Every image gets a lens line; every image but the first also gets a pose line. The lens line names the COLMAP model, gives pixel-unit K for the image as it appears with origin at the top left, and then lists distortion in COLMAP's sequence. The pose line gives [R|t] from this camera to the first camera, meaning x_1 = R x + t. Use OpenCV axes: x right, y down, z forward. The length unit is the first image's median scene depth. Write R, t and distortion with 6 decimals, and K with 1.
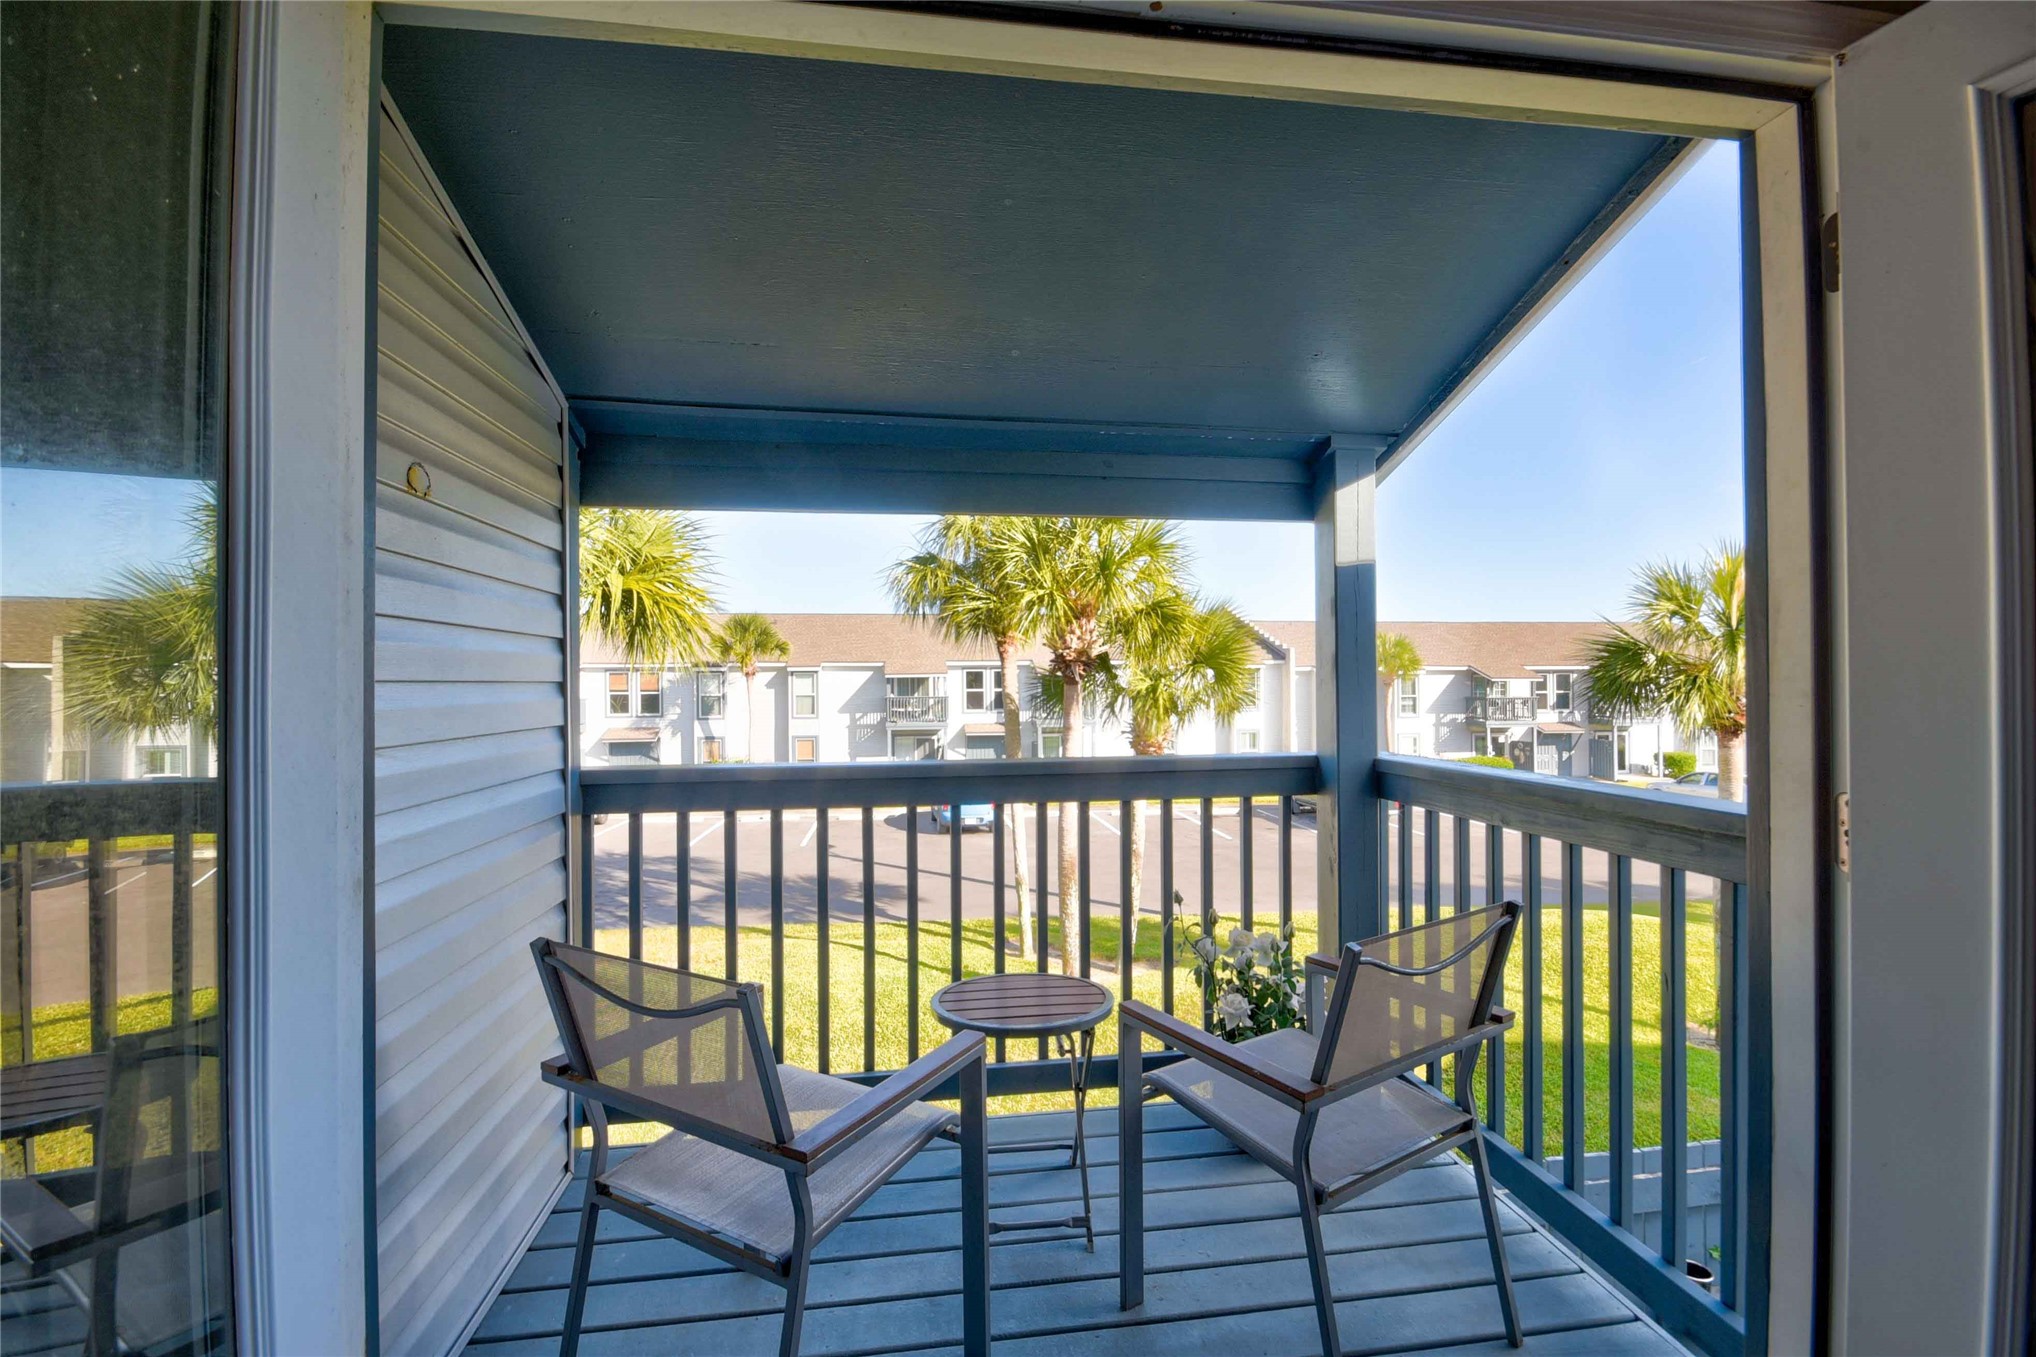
lens RADIAL K [[899.6, 0, 1028.3], [0, 899.6, 678.1], [0, 0, 1]] dist [0.000516, -0.007560]
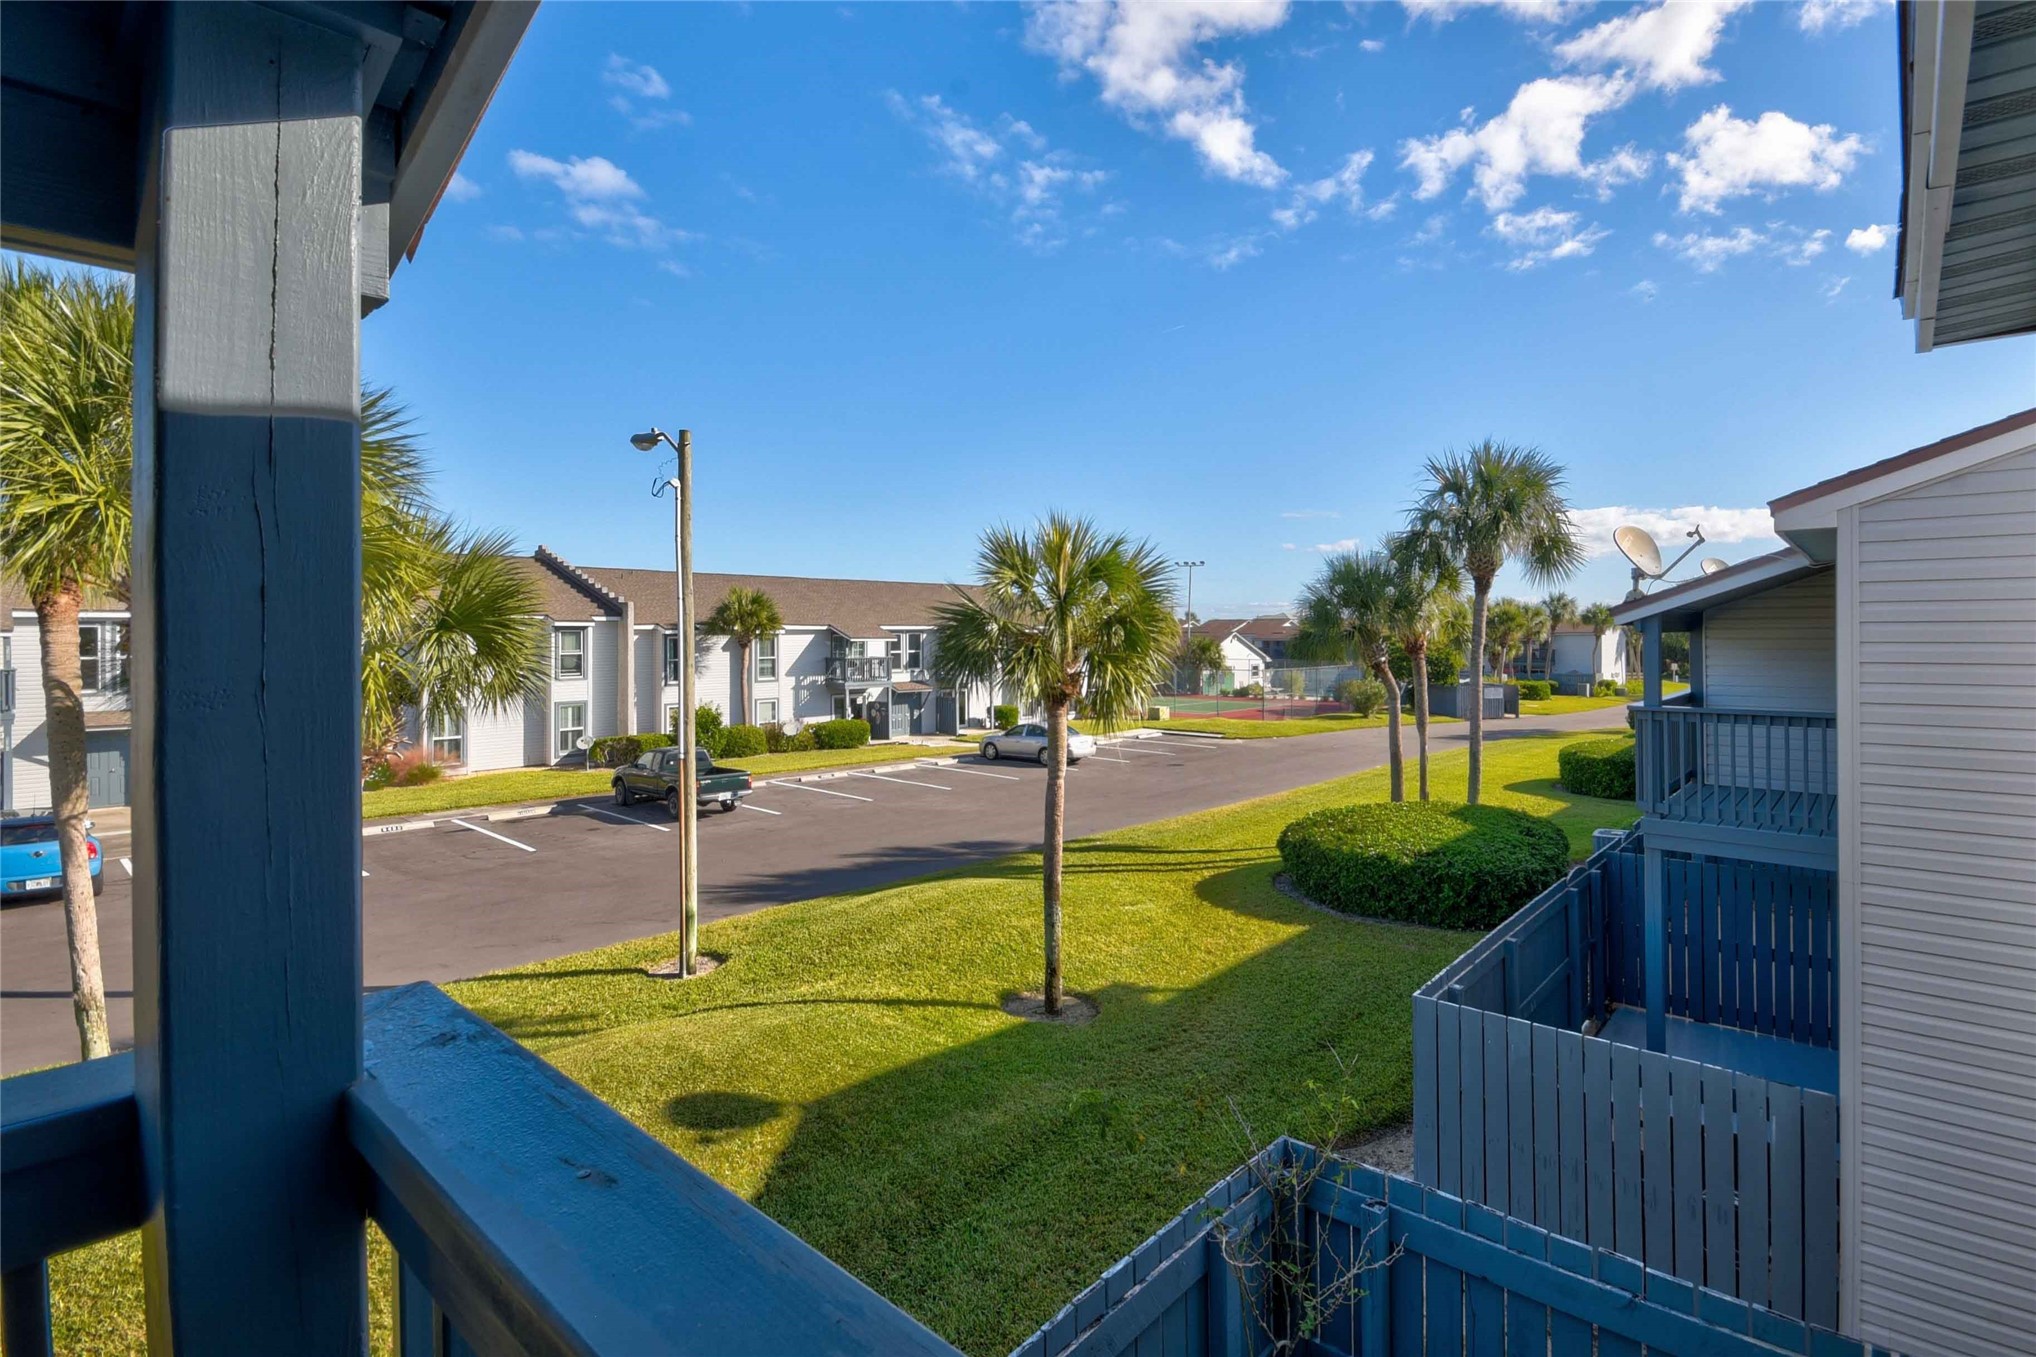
lens RADIAL K [[899.6, 0, 1028.3], [0, 899.6, 678.1], [0, 0, 1]] dist [0.000516, -0.007560]
pose [[0.788398, -0.026699, 0.614586, 0.071078], [-0.009364, 0.998421, 0.055387, -0.012406], [-0.615094, -0.049422, 0.786903, 0.119860]]
